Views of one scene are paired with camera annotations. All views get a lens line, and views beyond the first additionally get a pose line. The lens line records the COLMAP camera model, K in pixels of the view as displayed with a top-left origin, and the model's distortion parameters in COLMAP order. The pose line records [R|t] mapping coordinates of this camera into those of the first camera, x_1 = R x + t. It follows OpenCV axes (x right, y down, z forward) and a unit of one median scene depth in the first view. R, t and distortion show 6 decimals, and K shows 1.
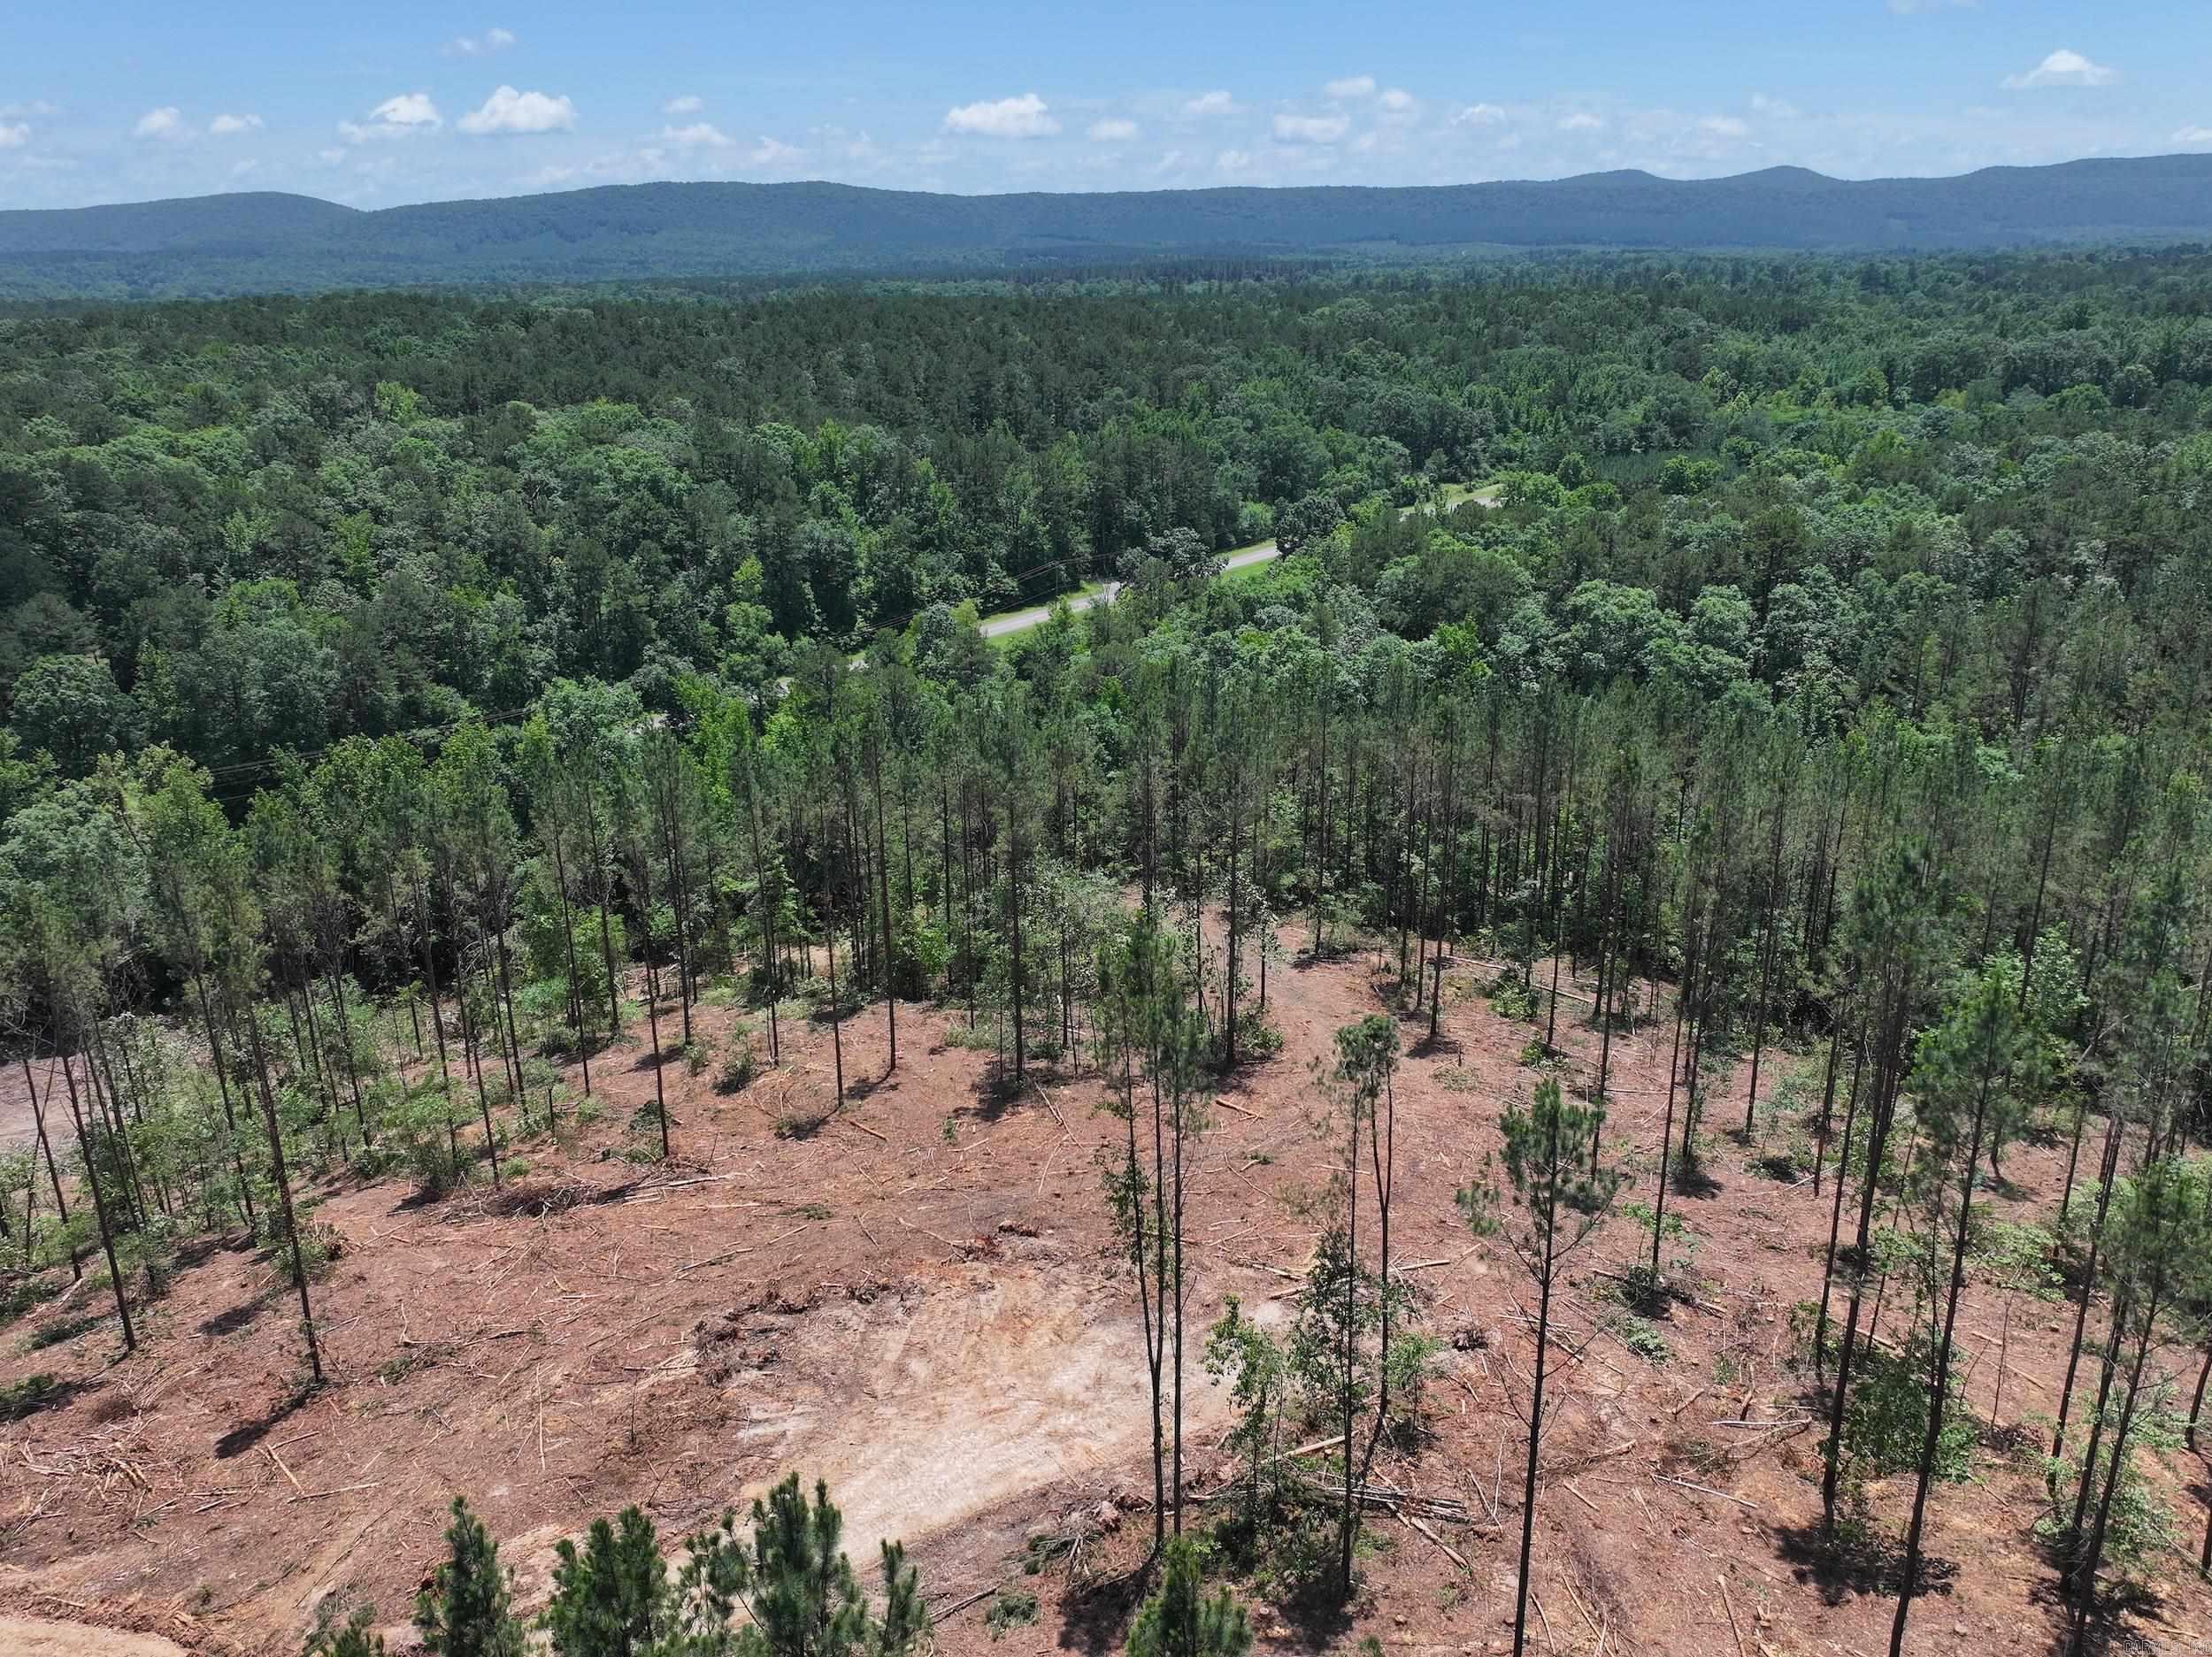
lens RADIAL K [[1768.8, 0, 1106.0], [0, 1768.8, 828.5], [0, 0, 1]] dist [-0.000014, 0.003481]
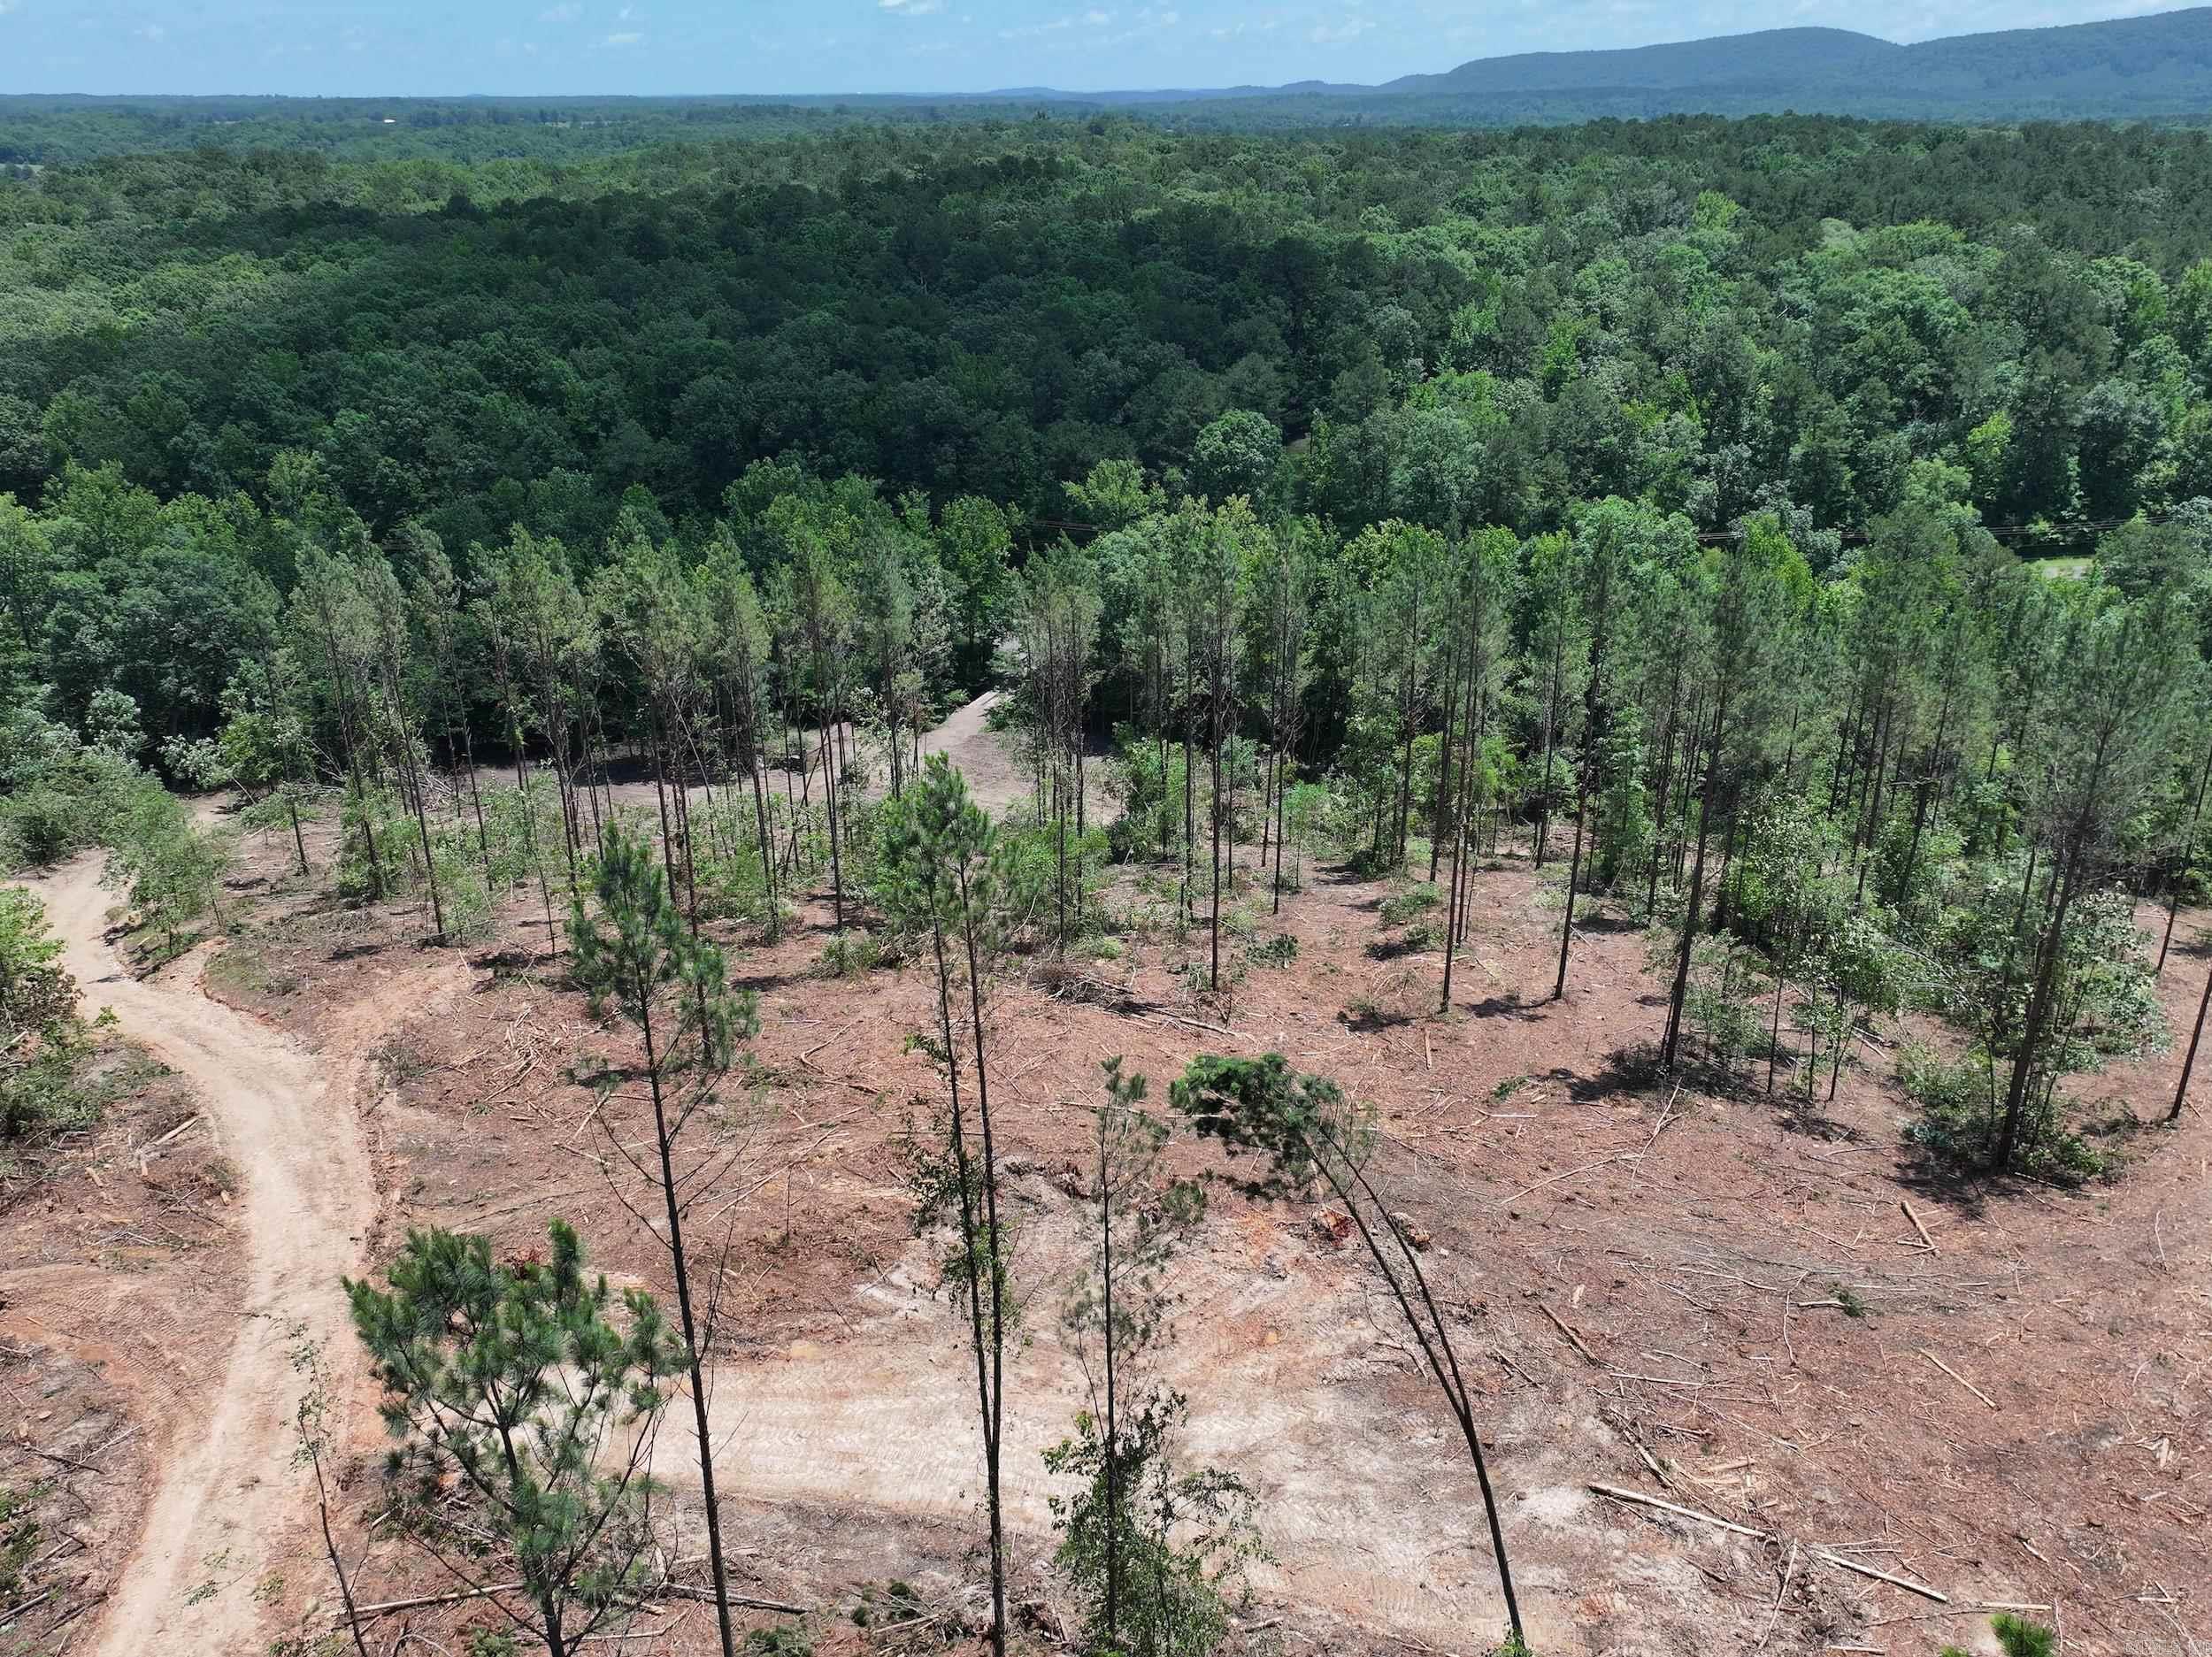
lens RADIAL K [[1746.0, 0, 1121.0], [0, 1746.0, 833.4], [0, 0, 1]] dist [-0.003516, 0.026167]
pose [[0.701256, 0.281748, -0.654872, 0.289661], [-0.229097, 0.958929, 0.167241, -0.024244], [0.675096, 0.032750, 0.737003, 0.375526]]
